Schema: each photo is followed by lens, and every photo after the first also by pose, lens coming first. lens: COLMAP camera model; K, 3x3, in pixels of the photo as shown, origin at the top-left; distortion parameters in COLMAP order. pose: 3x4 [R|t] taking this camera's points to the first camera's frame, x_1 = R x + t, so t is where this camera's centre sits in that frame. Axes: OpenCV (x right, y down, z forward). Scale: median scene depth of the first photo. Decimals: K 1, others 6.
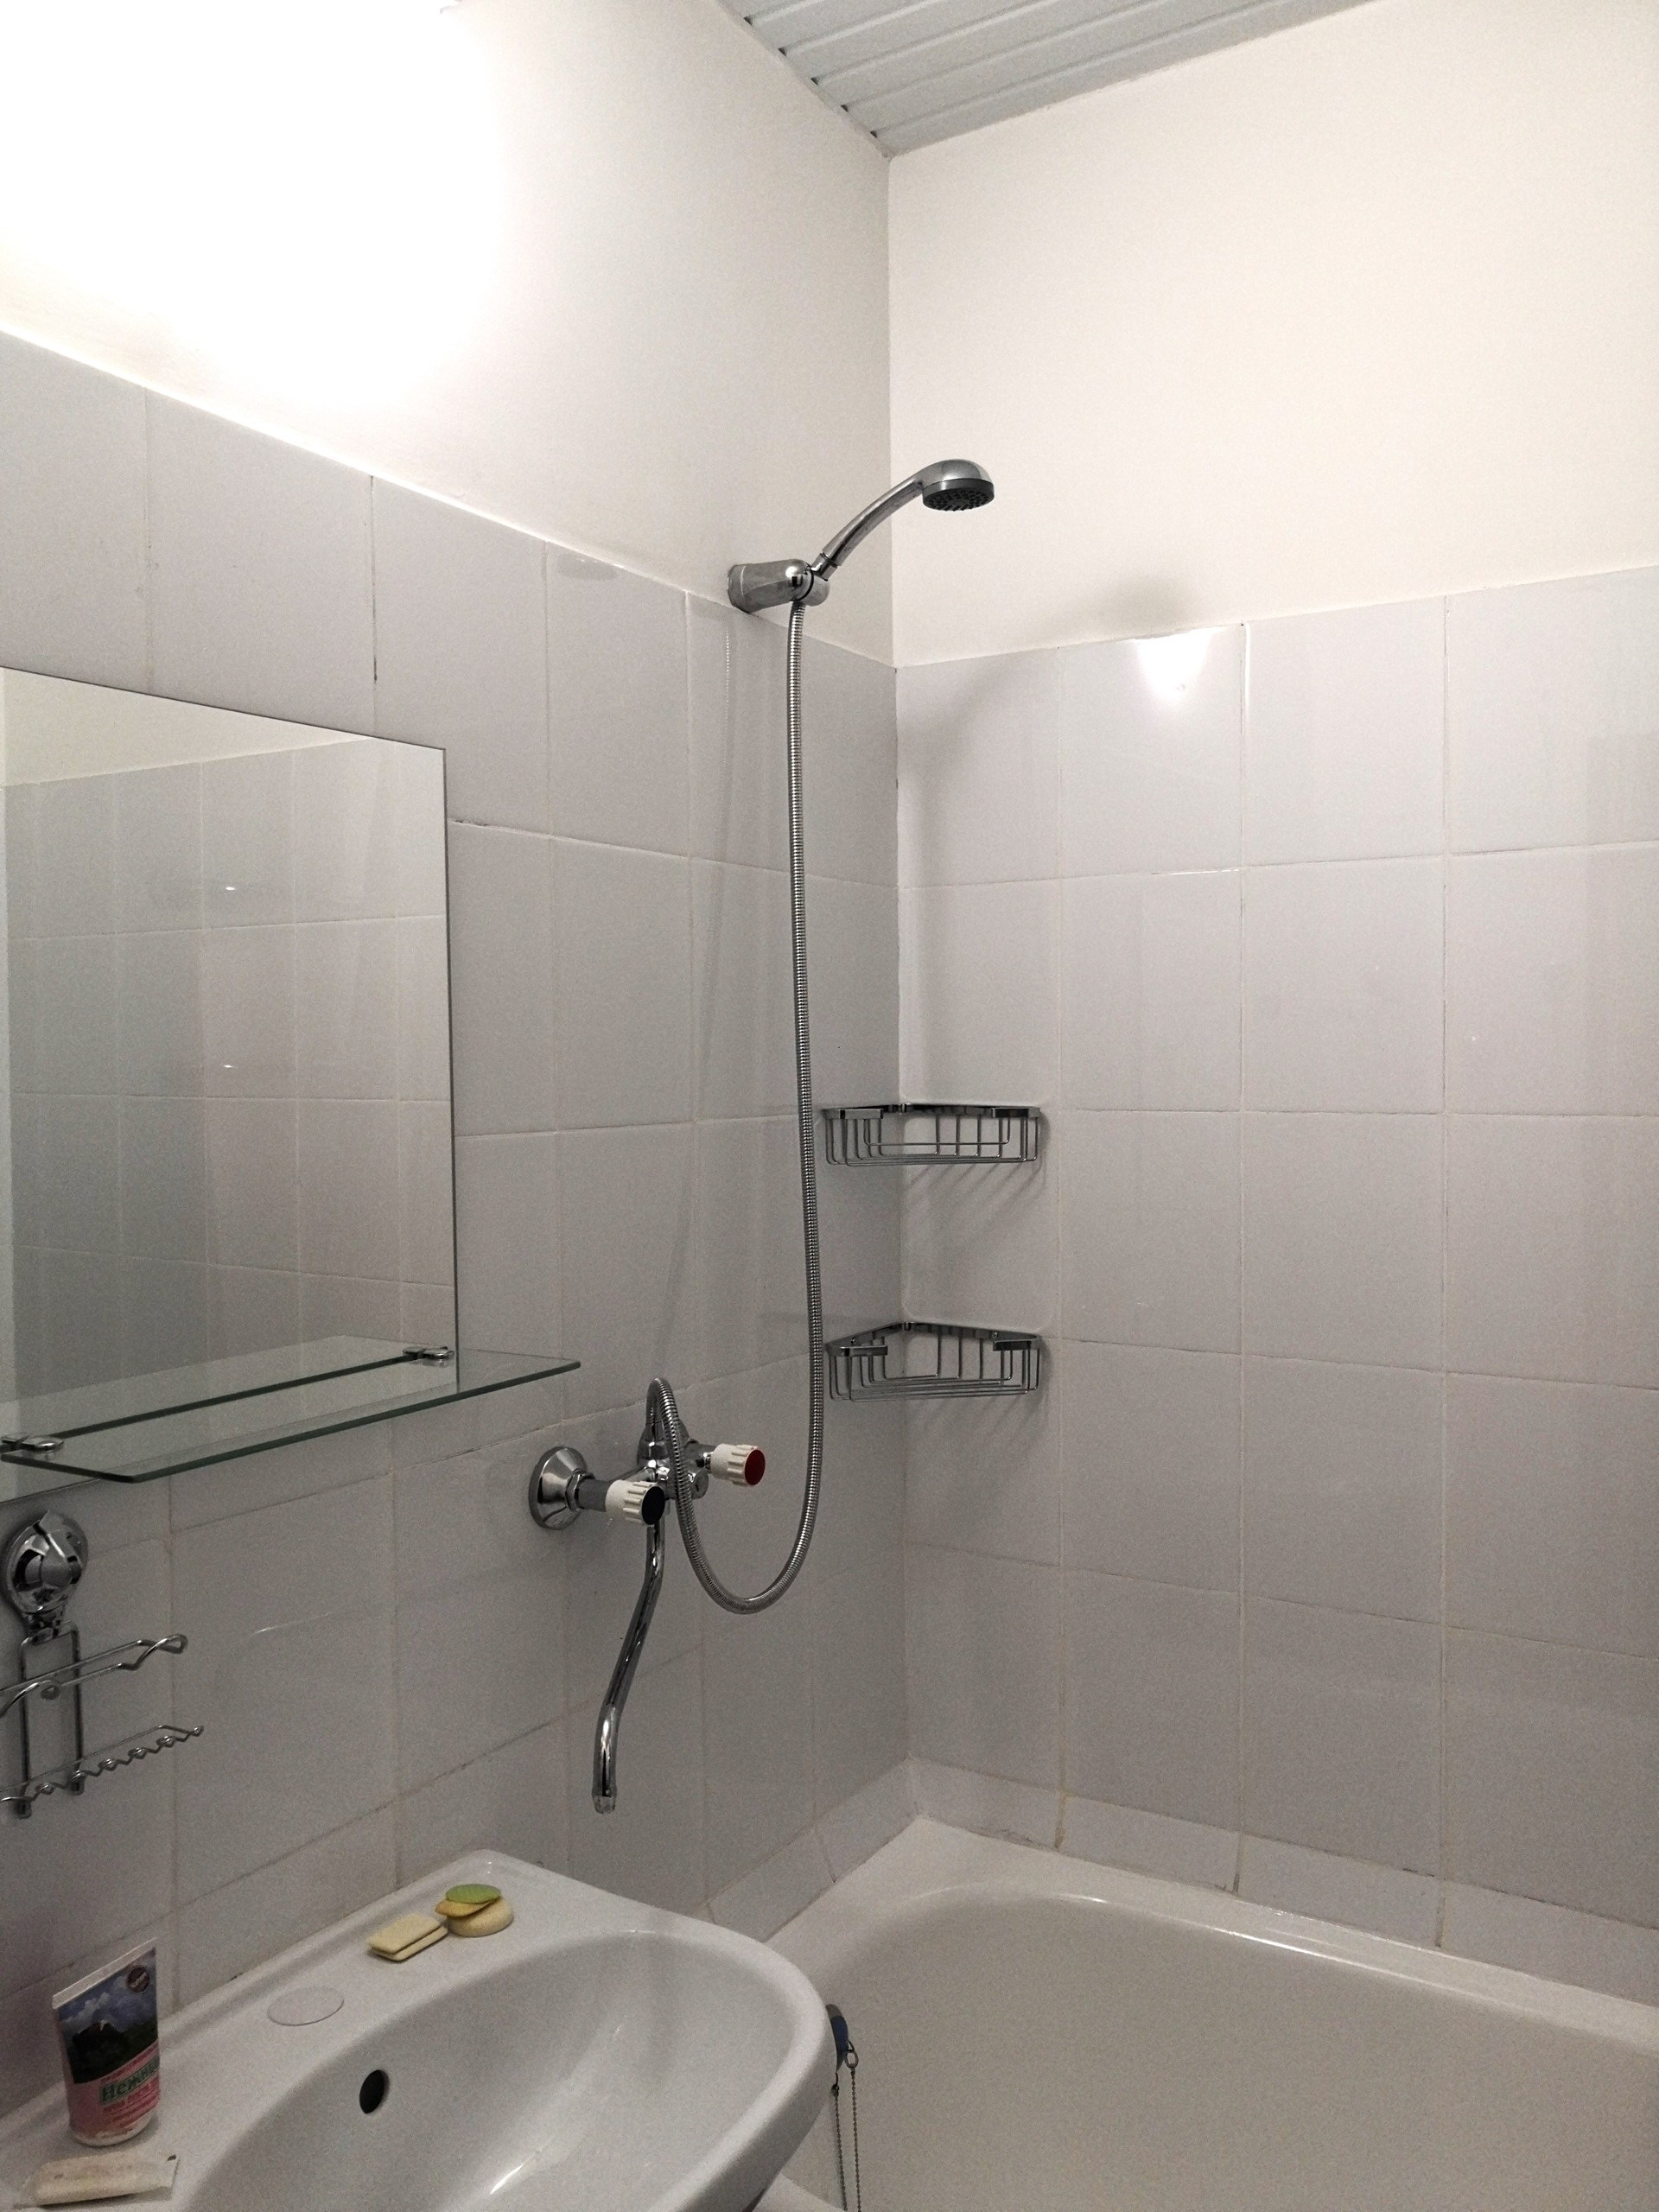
lens RADIAL K [[1708.9, 0, 816.7], [0, 1708.9, 1108.9], [0, 0, 1]] dist [-0.020702, 0.046310]
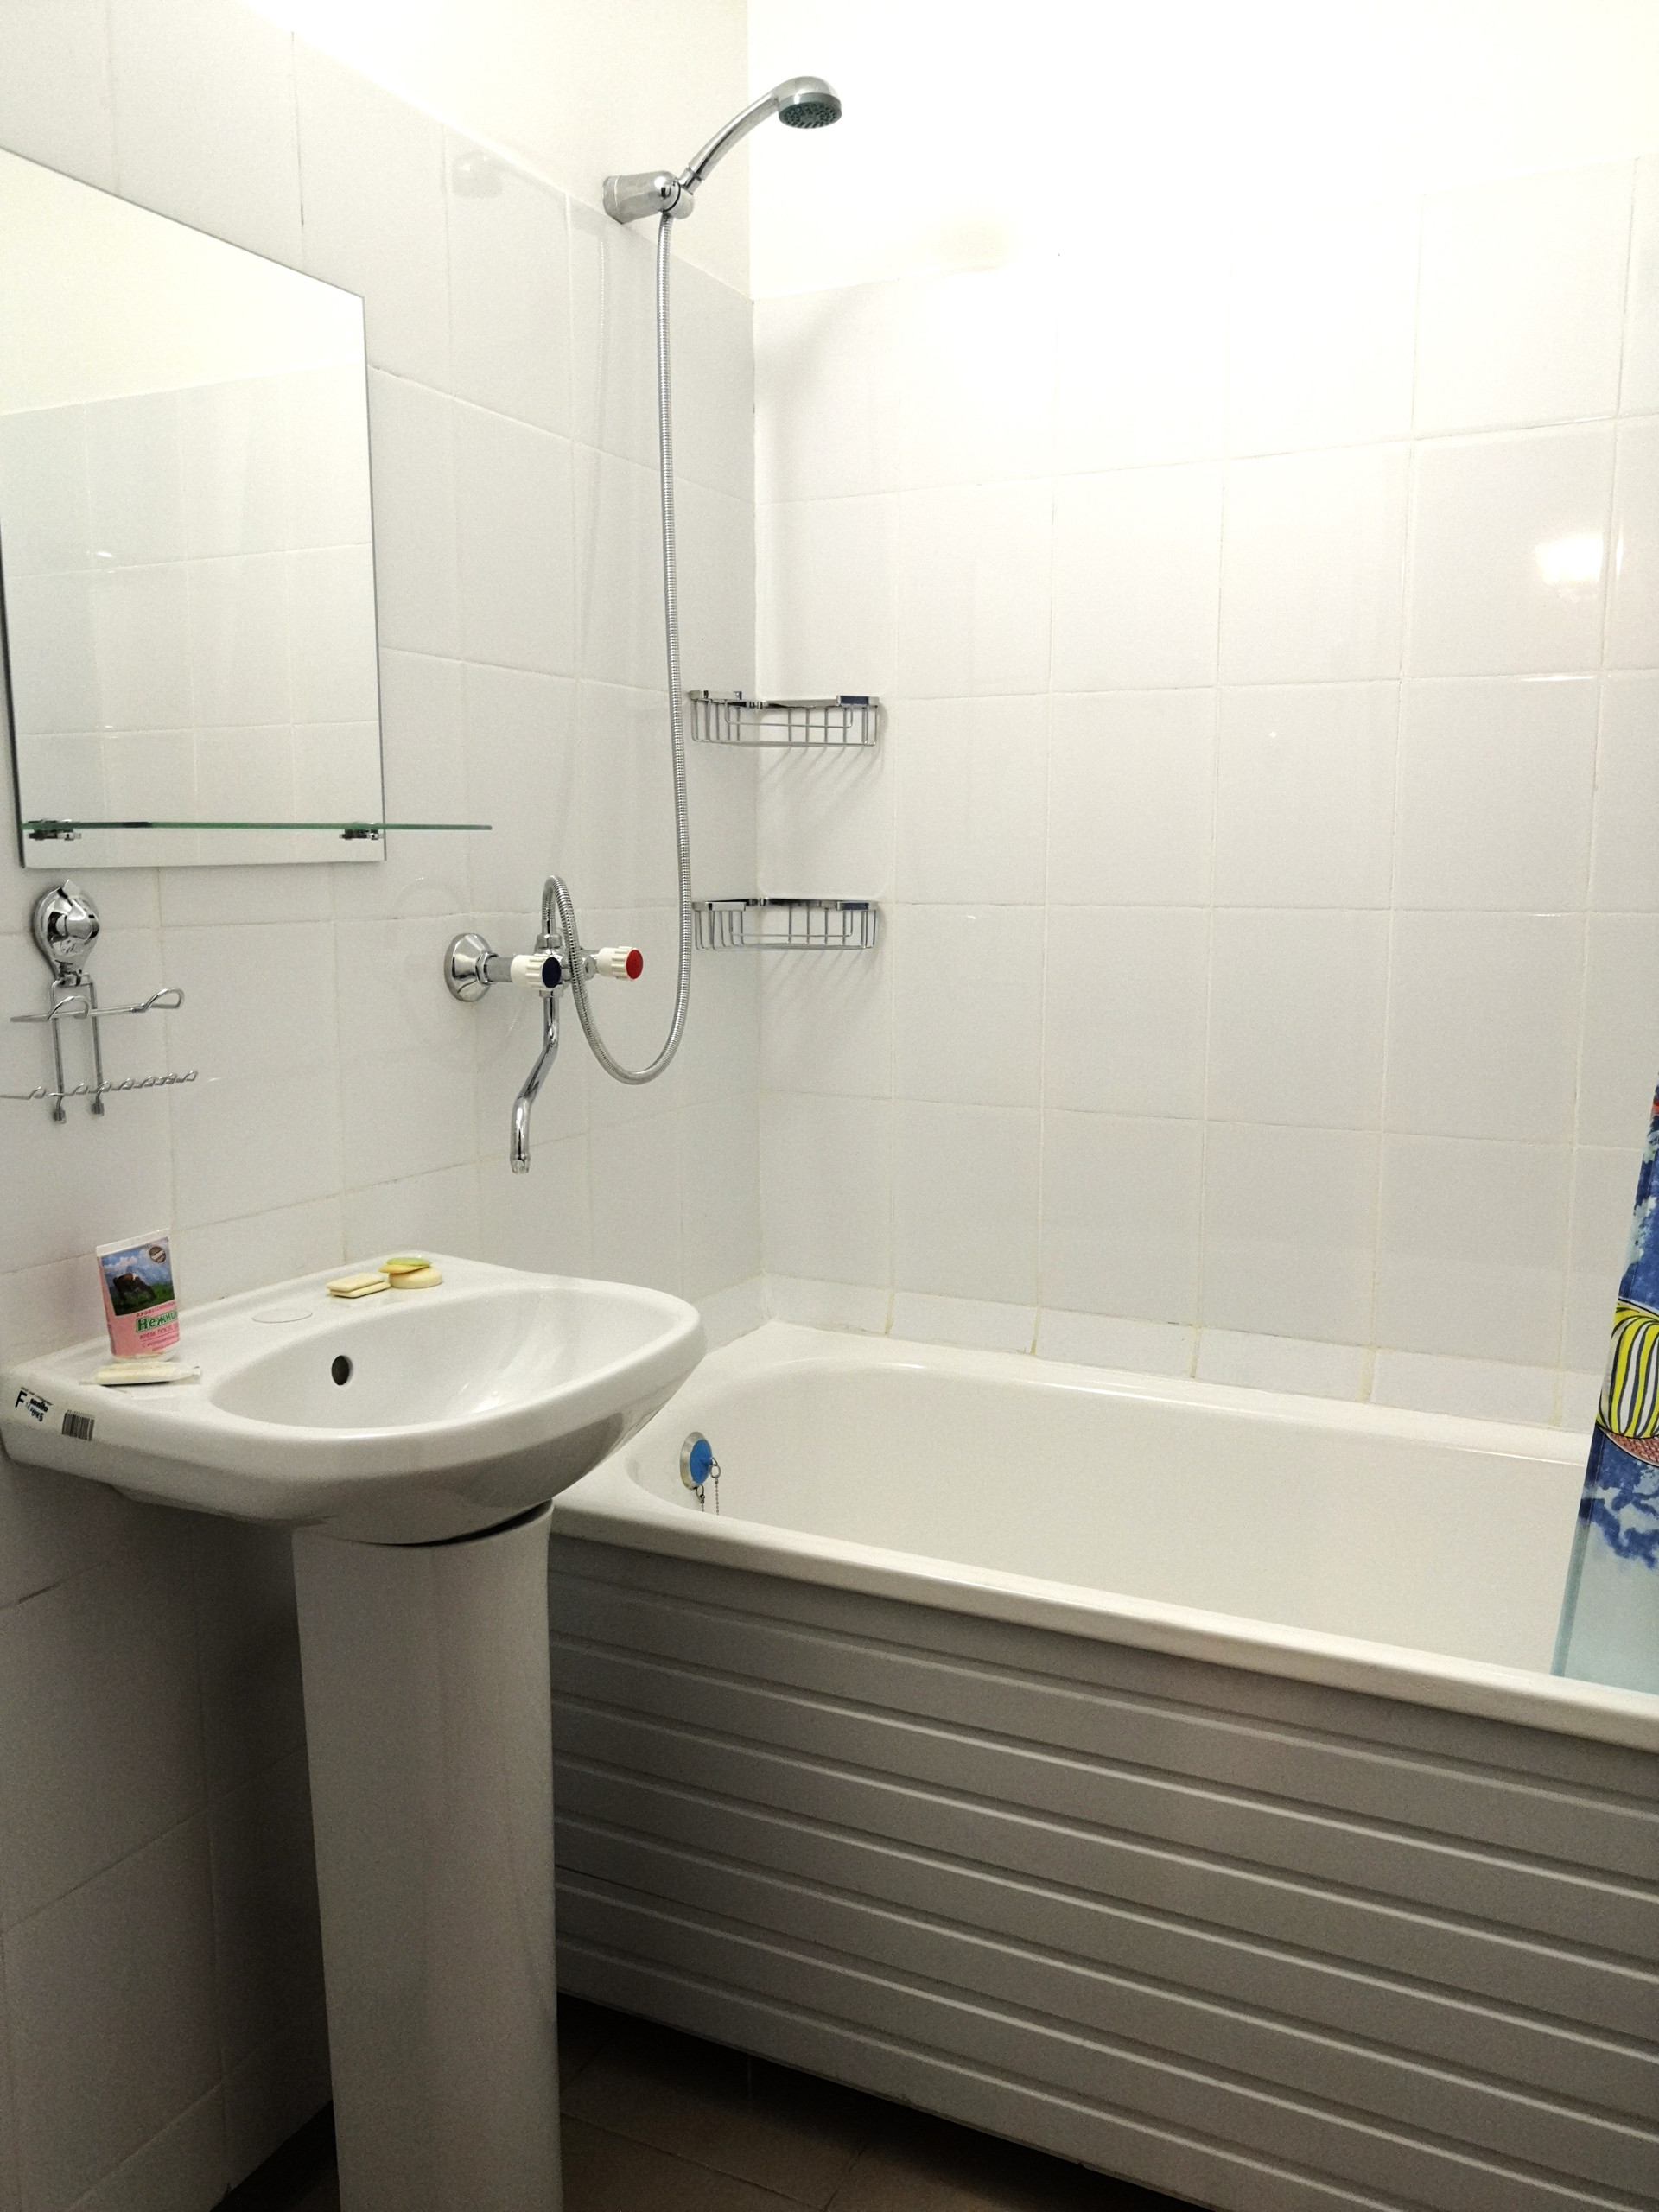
lens RADIAL K [[1708.9, 0, 816.7], [0, 1708.9, 1108.9], [0, 0, 1]] dist [-0.020702, 0.046310]
pose [[0.996237, -0.004194, 0.086574, -0.012229], [-0.005258, 0.994065, 0.108660, 0.165904], [-0.086516, -0.108706, 0.990302, -0.178806]]
